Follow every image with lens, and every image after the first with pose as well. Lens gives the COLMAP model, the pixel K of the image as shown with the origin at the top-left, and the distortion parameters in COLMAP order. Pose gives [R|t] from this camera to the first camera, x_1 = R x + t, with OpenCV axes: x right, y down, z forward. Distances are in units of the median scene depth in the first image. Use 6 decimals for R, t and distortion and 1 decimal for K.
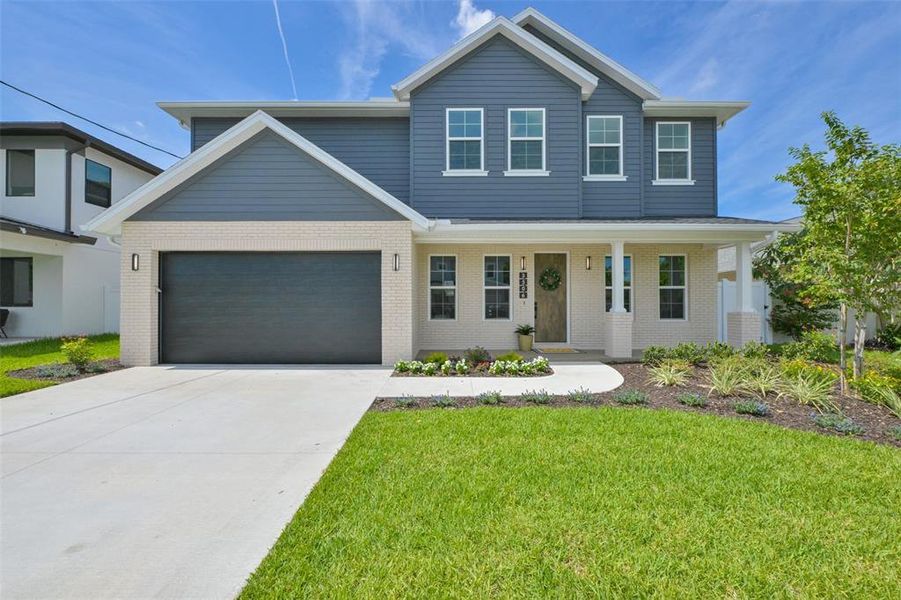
lens RADIAL K [[395.6, 0, 424.8], [0, 395.6, 299.4], [0, 0, 1]] dist [0.000529, 0.000259]
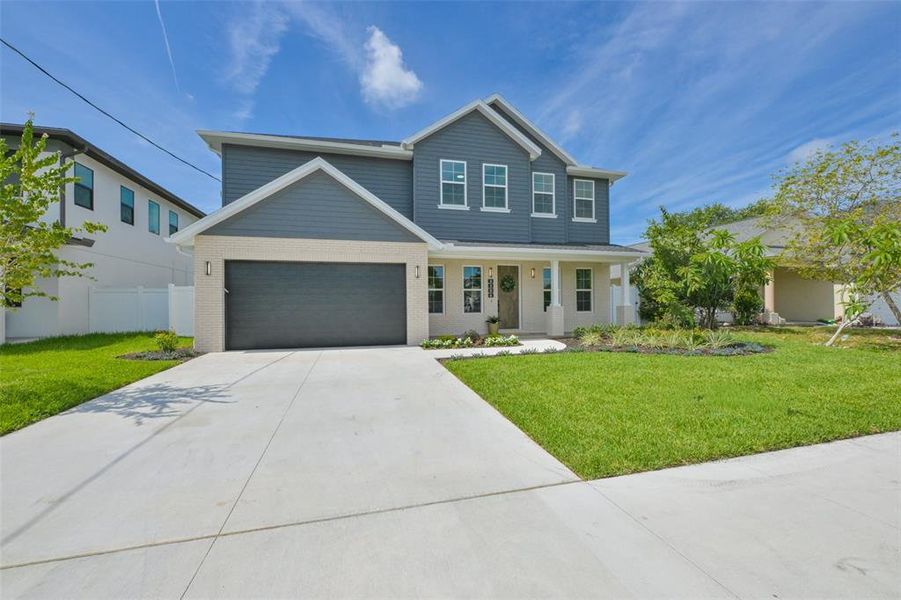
lens RADIAL K [[380.8, 0, 450.5], [0, 380.8, 300.0], [0, 0, 1]] dist [0.001192, 0.000162]
pose [[0.966875, -0.003089, 0.255232, -0.247697], [0.003652, 0.999992, -0.001735, 0.008090], [-0.255225, 0.002610, 0.966878, -0.283815]]
